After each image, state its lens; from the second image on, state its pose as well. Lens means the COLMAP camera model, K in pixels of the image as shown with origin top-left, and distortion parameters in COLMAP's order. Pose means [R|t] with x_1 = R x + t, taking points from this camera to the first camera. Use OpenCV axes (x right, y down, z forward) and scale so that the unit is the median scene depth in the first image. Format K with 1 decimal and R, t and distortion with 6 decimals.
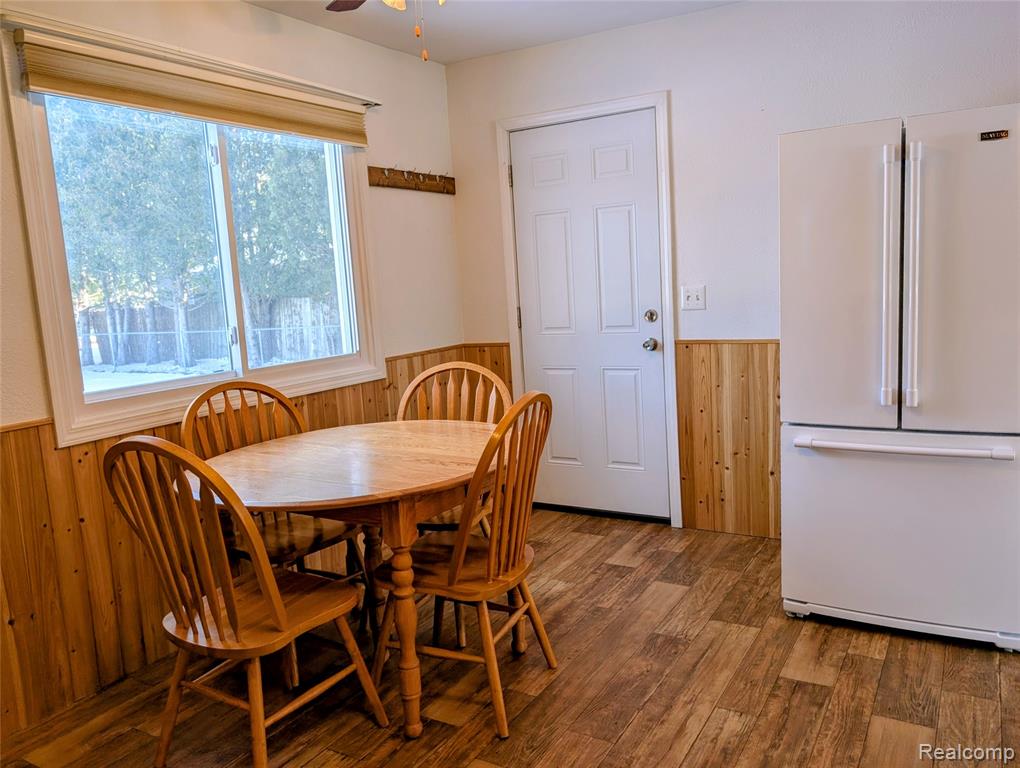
lens RADIAL K [[758.2, 0, 510.2], [0, 758.2, 372.7], [0, 0, 1]] dist [0.044056, -0.065352]
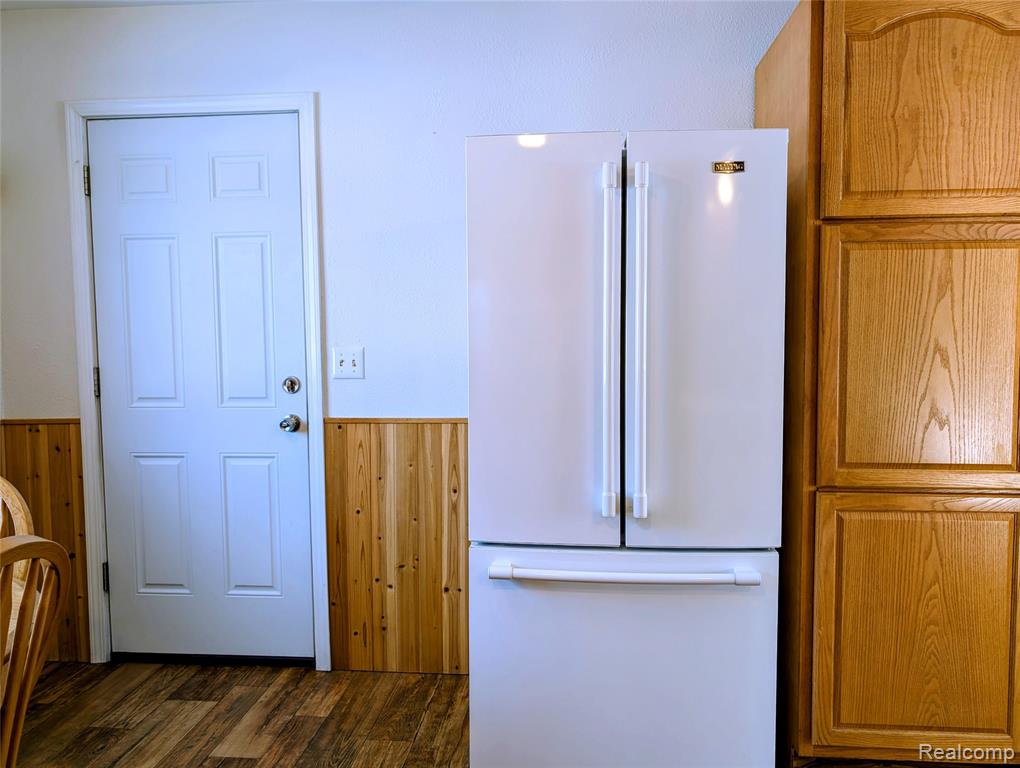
lens RADIAL K [[733.1, 0, 518.2], [0, 733.1, 386.6], [0, 0, 1]] dist [0.026739, -0.024450]
pose [[0.895945, 0.022306, 0.443604, 0.067300], [0.009871, 0.997492, -0.070093, -0.021523], [-0.444055, 0.067179, 0.893478, 0.267006]]
